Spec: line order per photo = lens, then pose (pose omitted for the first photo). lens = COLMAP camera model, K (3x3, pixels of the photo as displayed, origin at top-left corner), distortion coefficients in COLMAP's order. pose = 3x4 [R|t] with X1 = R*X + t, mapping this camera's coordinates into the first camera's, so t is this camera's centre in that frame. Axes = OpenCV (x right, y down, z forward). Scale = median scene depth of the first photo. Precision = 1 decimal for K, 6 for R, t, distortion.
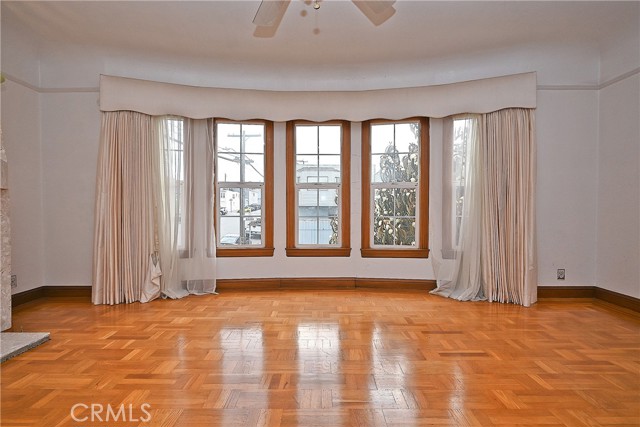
lens RADIAL K [[316.1, 0, 320.3], [0, 316.1, 212.5], [0, 0, 1]] dist [-0.006798, 0.003568]
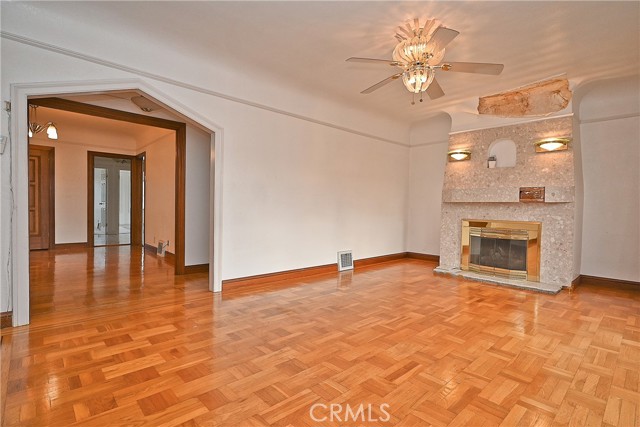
lens RADIAL K [[316.1, 0, 325.5], [0, 316.1, 213.7], [0, 0, 1]] dist [-0.006798, 0.003568]
pose [[-0.712428, -0.000772, -0.701744, 0.727999], [-0.031103, 0.999051, 0.030477, -0.016121], [0.701055, 0.043539, -0.711777, 0.853842]]
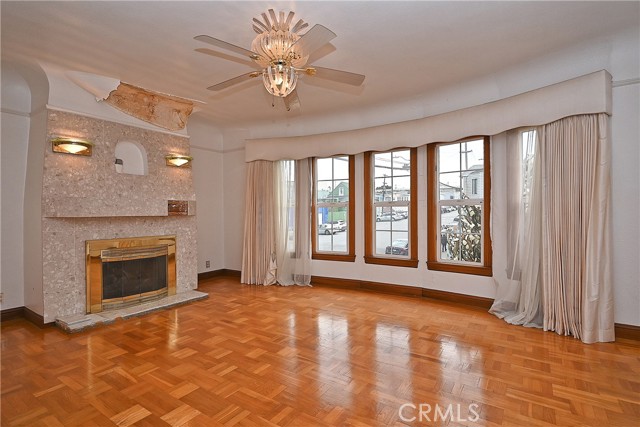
lens RADIAL K [[316.1, 0, 318.9], [0, 316.1, 213.6], [0, 0, 1]] dist [-0.006798, 0.003568]
pose [[0.834083, -0.004640, -0.551619, 0.446764], [0.000376, 0.999969, -0.007844, -0.044405], [0.551639, 0.006336, 0.834059, -0.114367]]
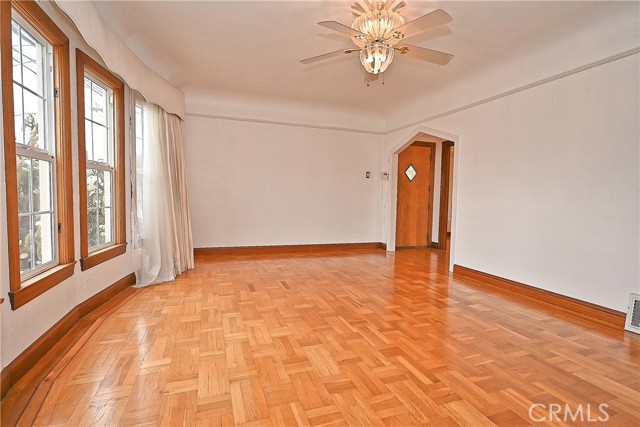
lens RADIAL K [[316.1, 0, 316.2], [0, 316.1, 214.8], [0, 0, 1]] dist [-0.006798, 0.003568]
pose [[-0.335846, -0.063014, 0.939807, -0.692253], [-0.007905, 0.997913, 0.064085, -0.024157], [-0.941884, 0.014093, -0.335643, 0.817600]]
